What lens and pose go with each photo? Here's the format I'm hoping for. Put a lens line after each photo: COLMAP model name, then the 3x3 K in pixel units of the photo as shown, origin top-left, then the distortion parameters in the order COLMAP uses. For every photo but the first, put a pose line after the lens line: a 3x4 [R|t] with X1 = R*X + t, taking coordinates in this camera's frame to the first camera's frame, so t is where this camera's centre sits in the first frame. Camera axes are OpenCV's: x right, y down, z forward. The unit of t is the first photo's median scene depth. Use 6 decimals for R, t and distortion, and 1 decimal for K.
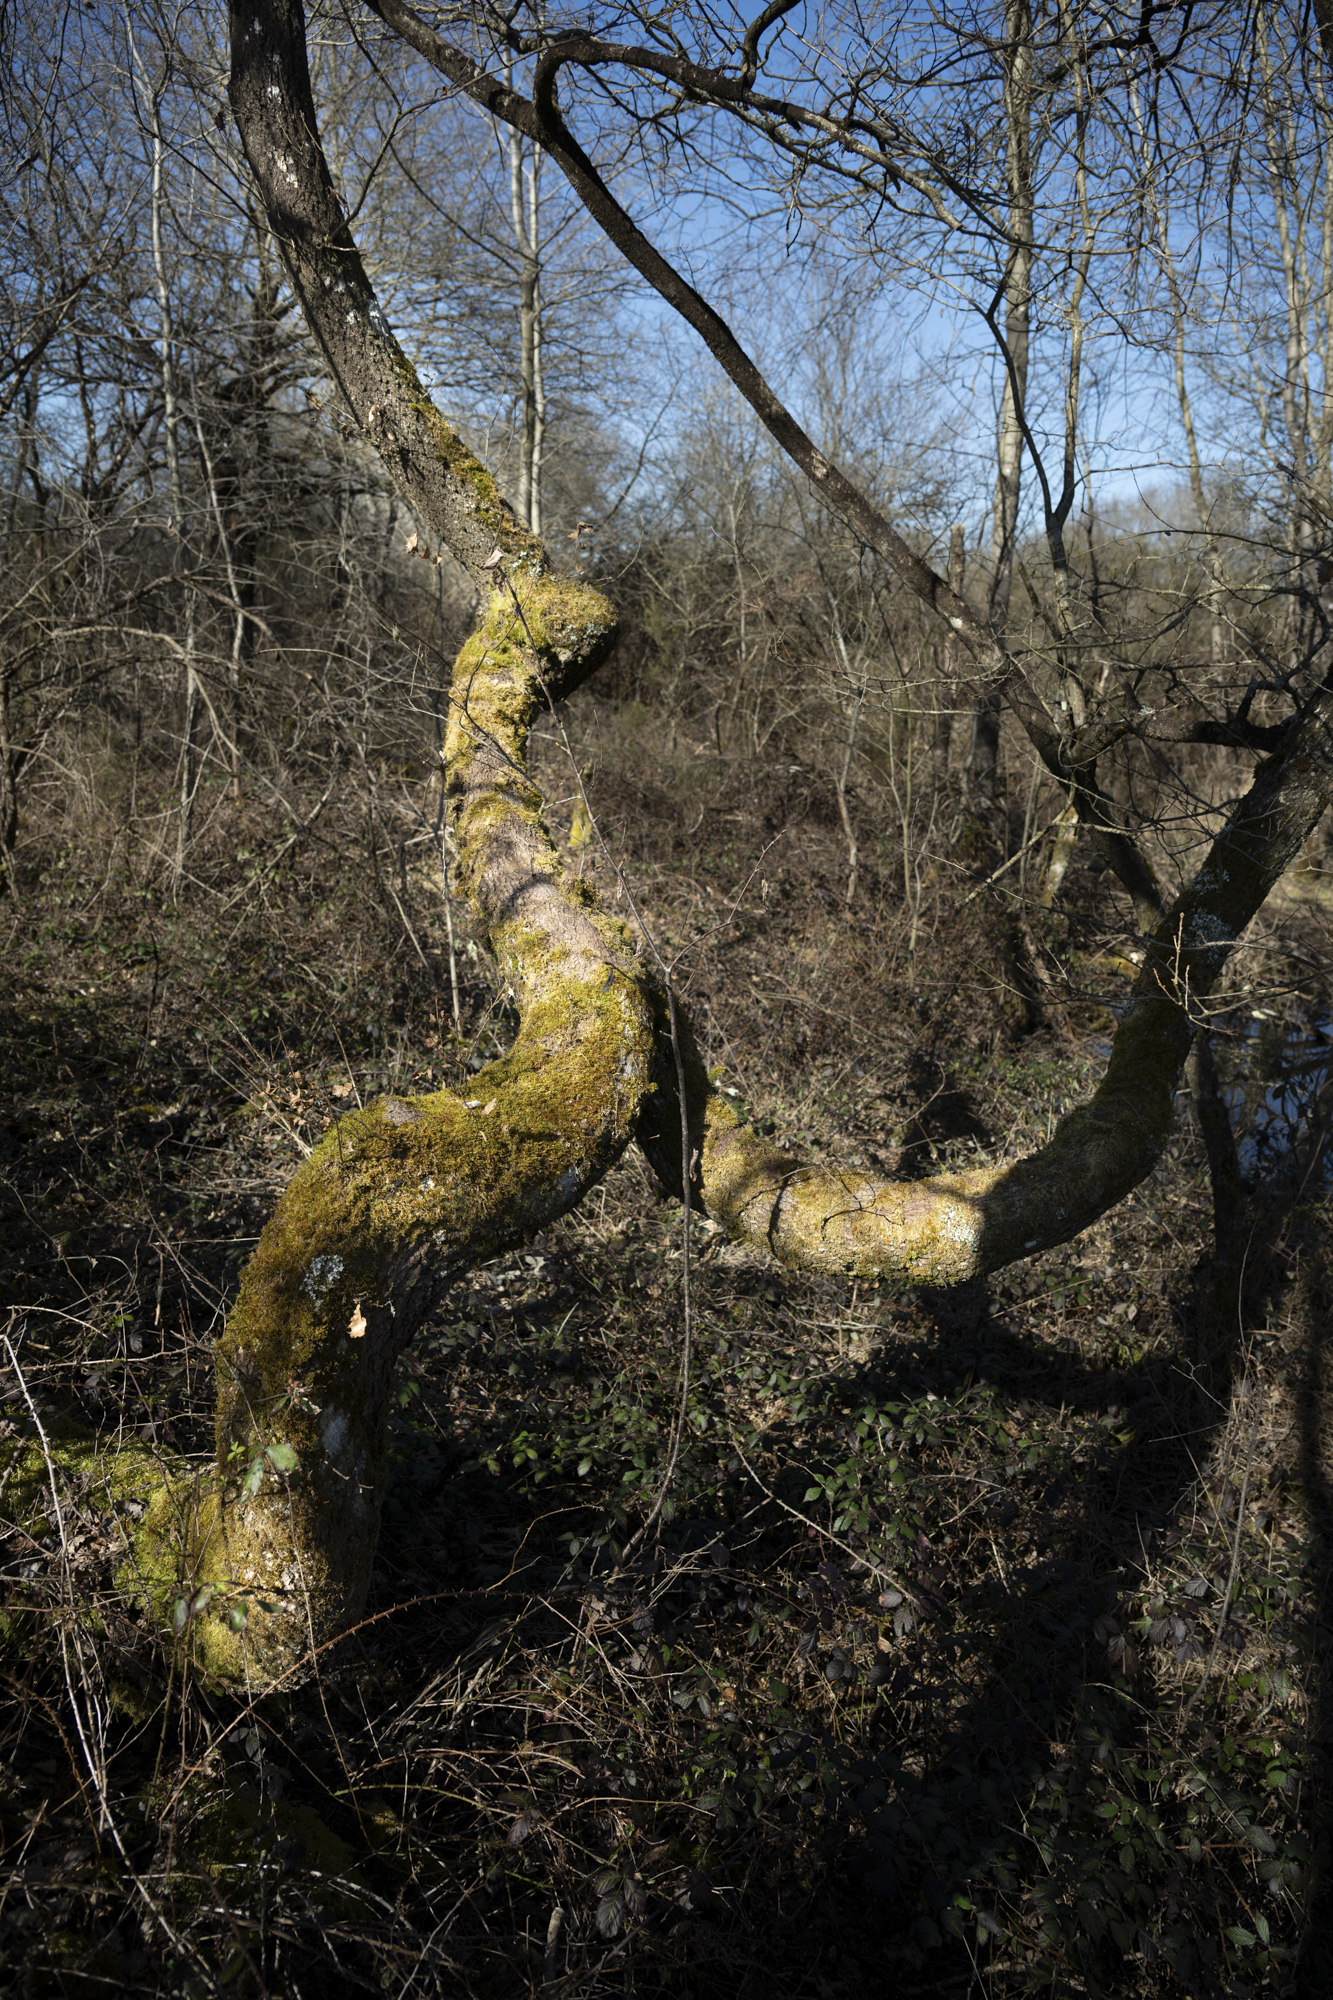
lens RADIAL K [[1319.4, 0, 673.7], [0, 1319.4, 993.7], [0, 0, 1]] dist [-0.005754, -0.003024]
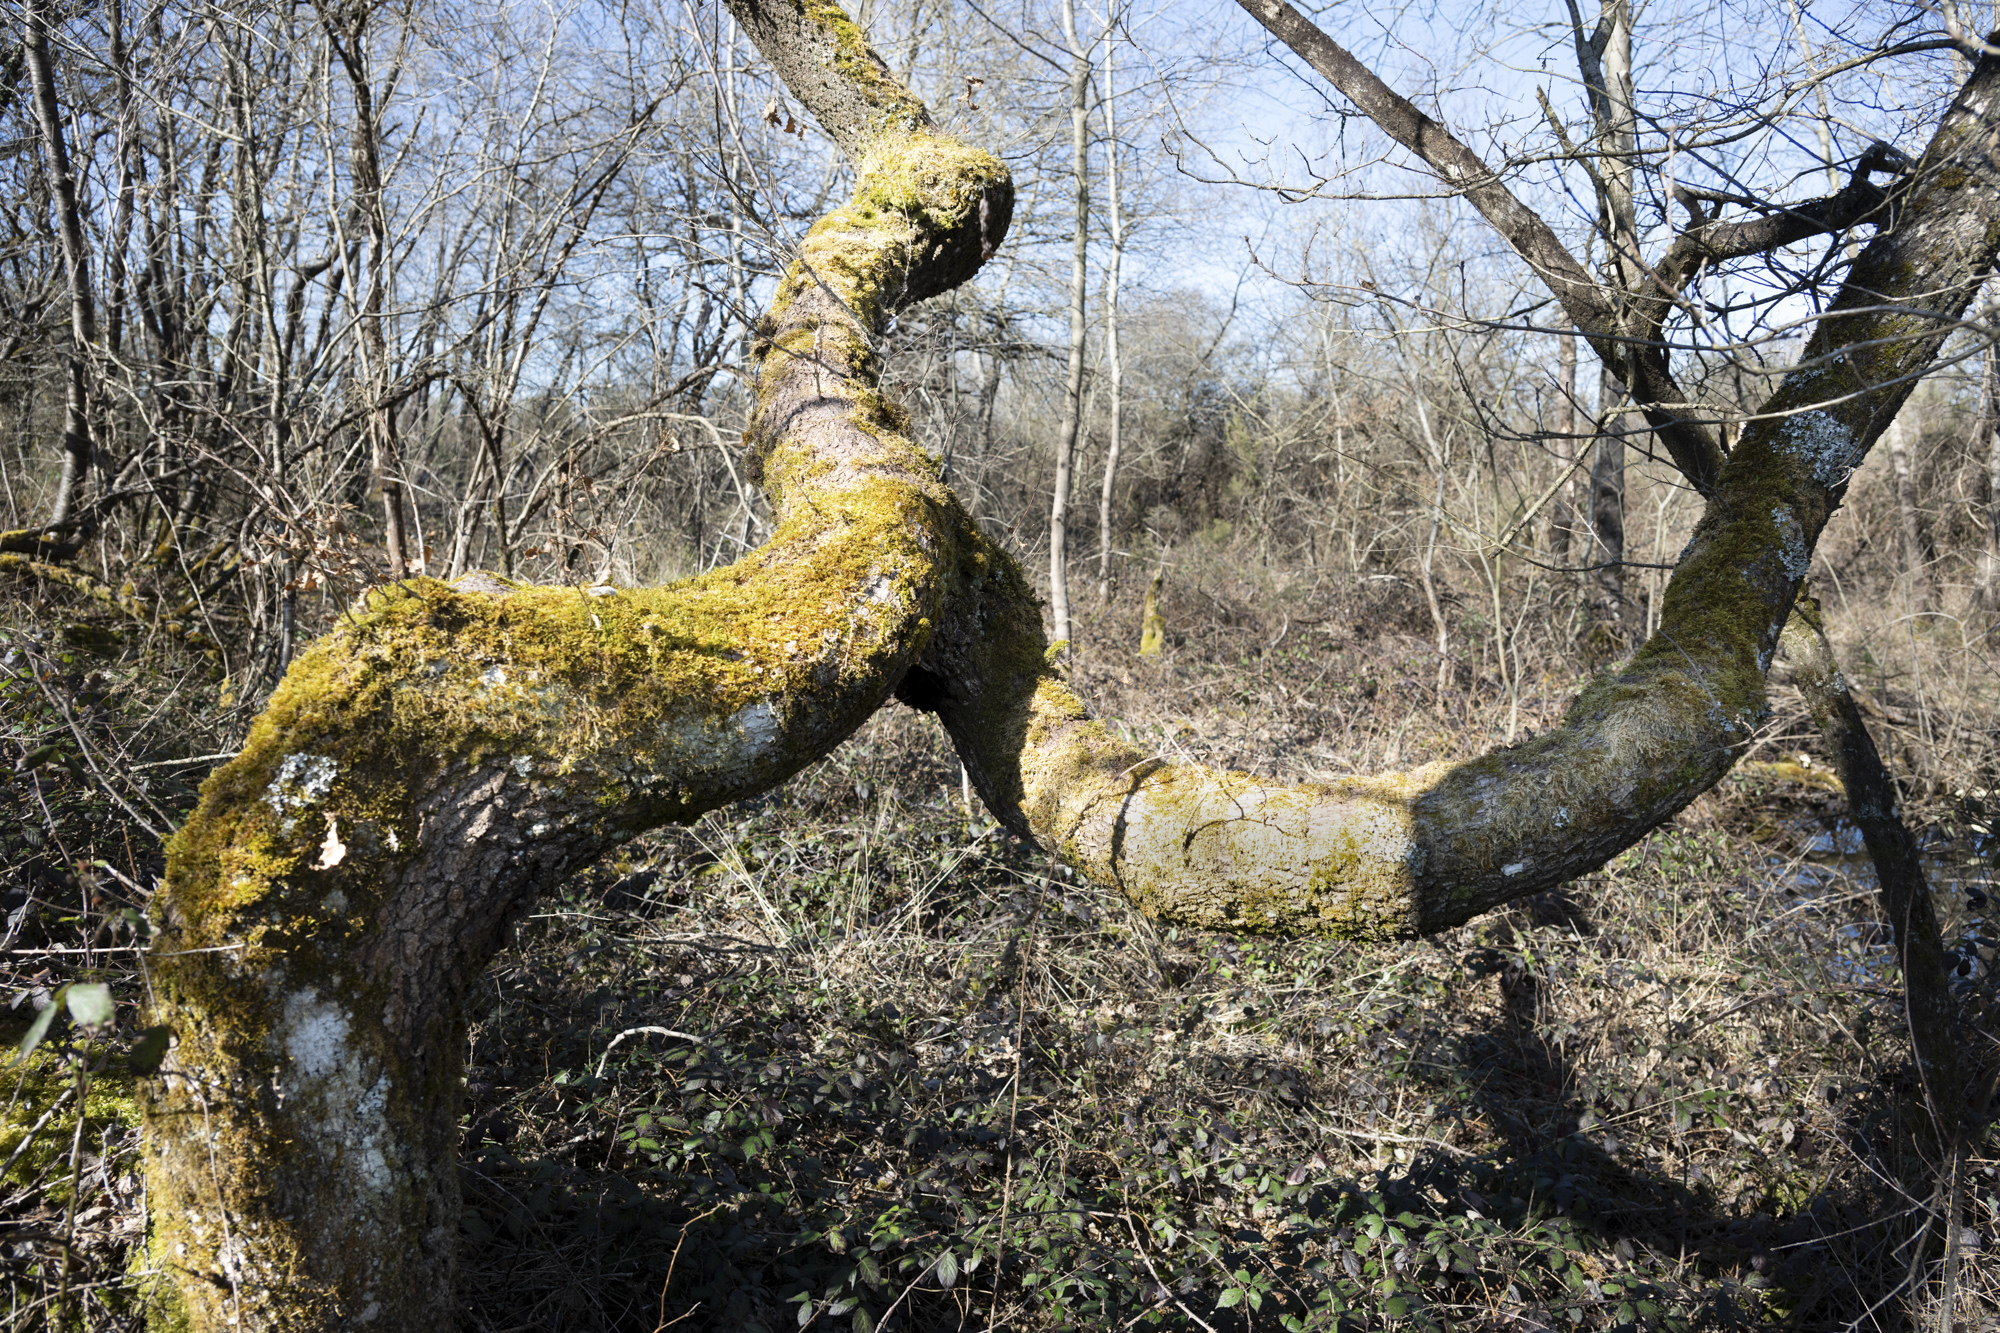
lens RADIAL K [[1319.4, 0, 989.4], [0, 1319.4, 674.7], [0, 0, 1]] dist [-0.005754, -0.003024]
pose [[0.973580, -0.019005, -0.227553, 0.133787], [-0.013149, 0.990211, -0.138959, 0.146074], [0.227967, 0.138280, 0.963800, 0.253702]]
